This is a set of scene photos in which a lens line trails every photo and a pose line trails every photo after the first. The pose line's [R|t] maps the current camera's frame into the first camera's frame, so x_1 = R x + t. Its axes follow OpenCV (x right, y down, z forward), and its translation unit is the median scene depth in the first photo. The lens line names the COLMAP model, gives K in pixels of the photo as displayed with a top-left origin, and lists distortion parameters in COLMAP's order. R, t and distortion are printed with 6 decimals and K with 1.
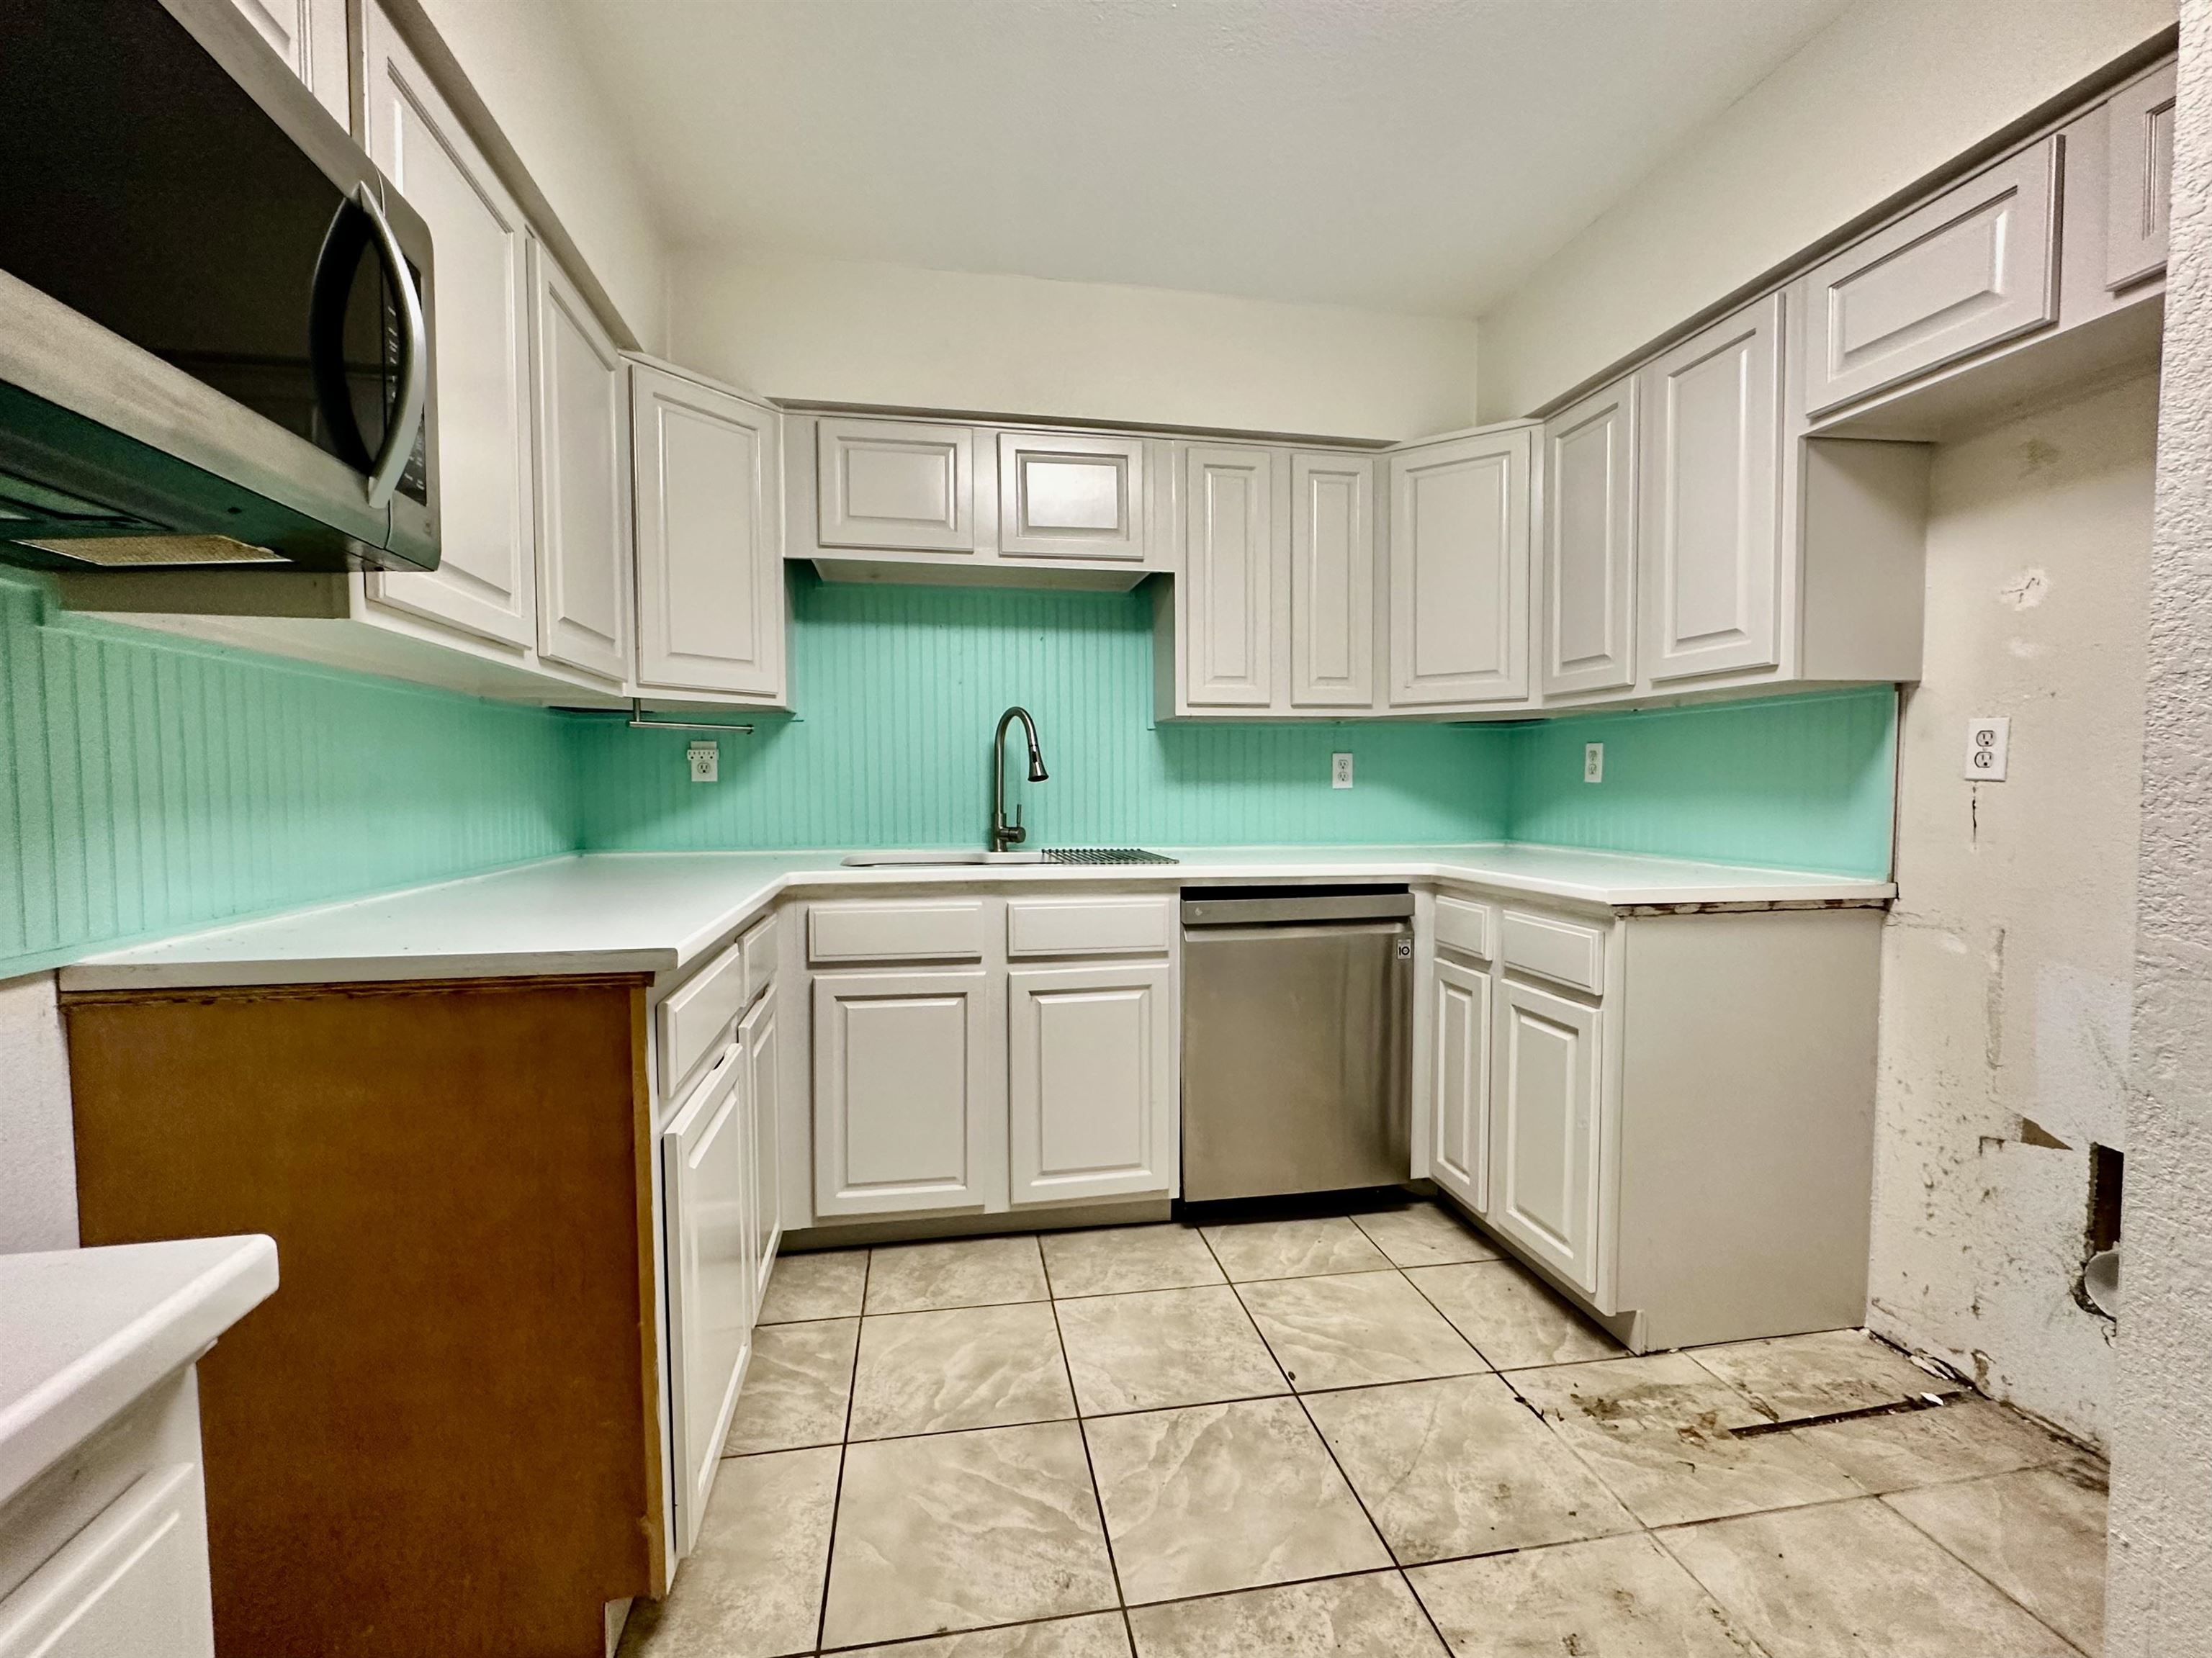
lens RADIAL K [[974.6, 0, 1104.6], [0, 974.6, 830.2], [0, 0, 1]] dist [-0.005229, -0.000530]
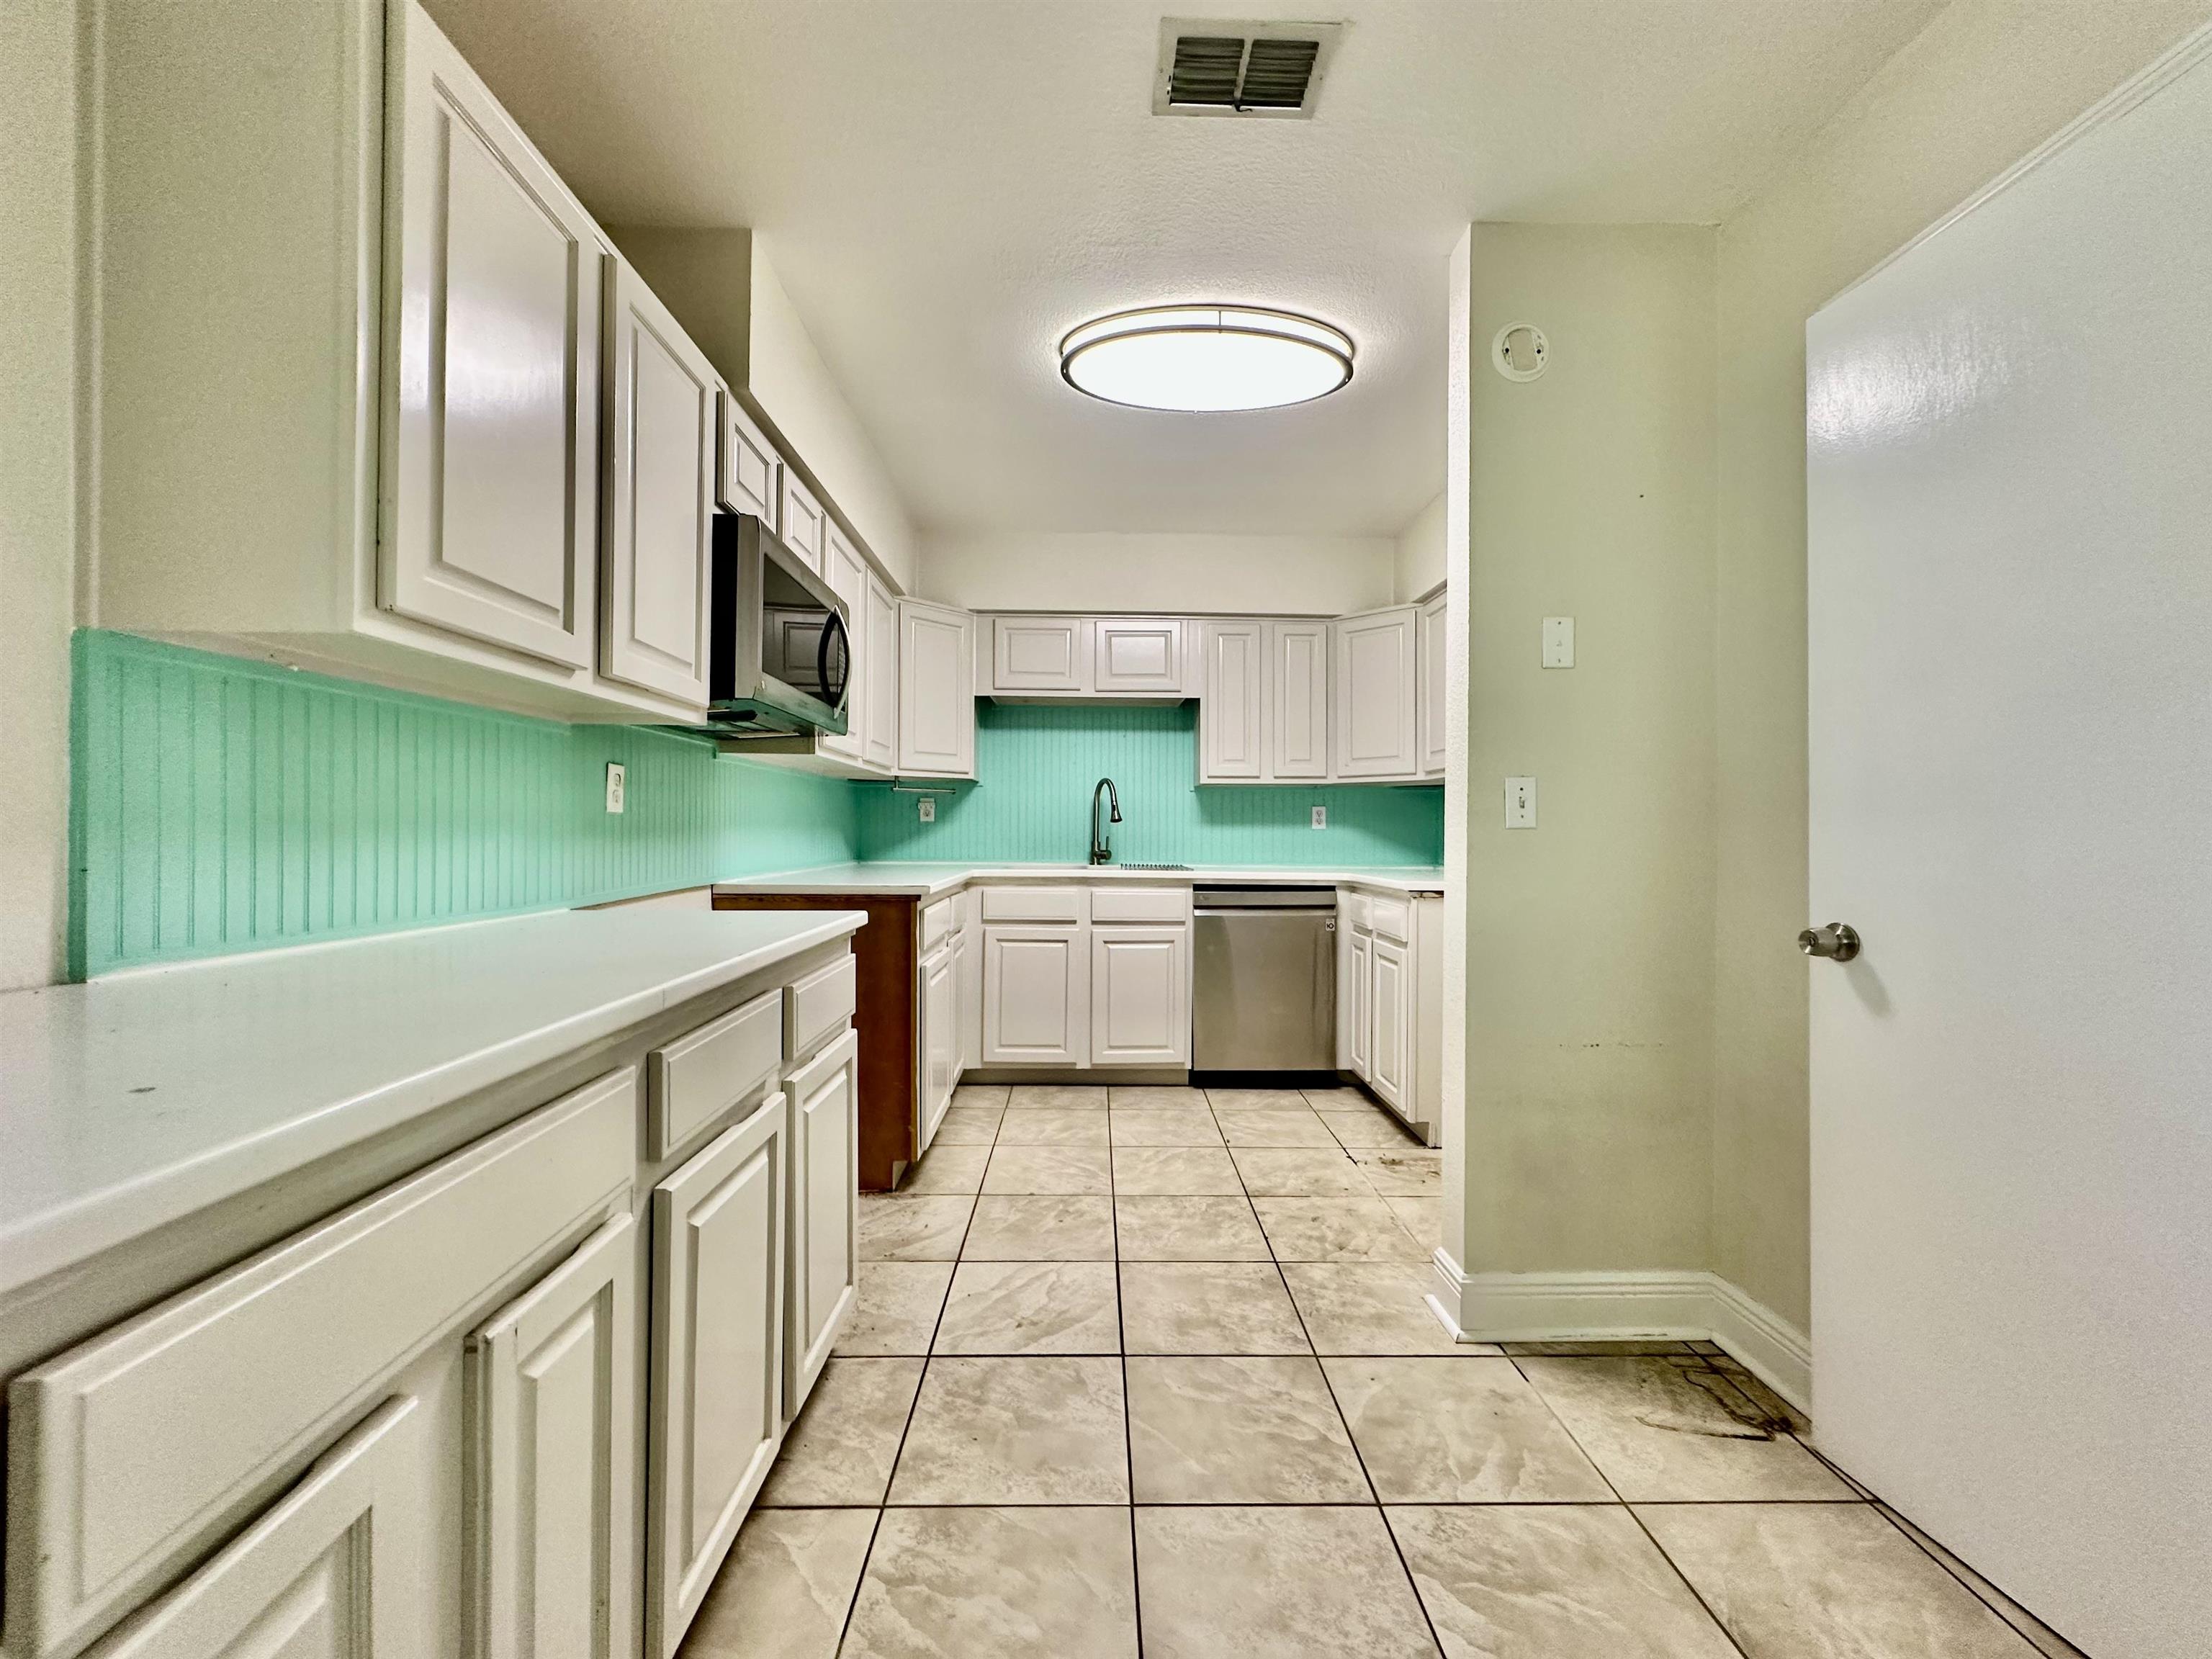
lens RADIAL K [[885.7, 0, 1106.7], [0, 885.7, 829.2], [0, 0, 1]] dist [-0.001104, 0.000735]
pose [[0.986891, 0.007738, -0.161204, 0.180059], [-0.015885, 0.998657, -0.049311, 0.041717], [0.160606, 0.051225, 0.985688, -0.570321]]
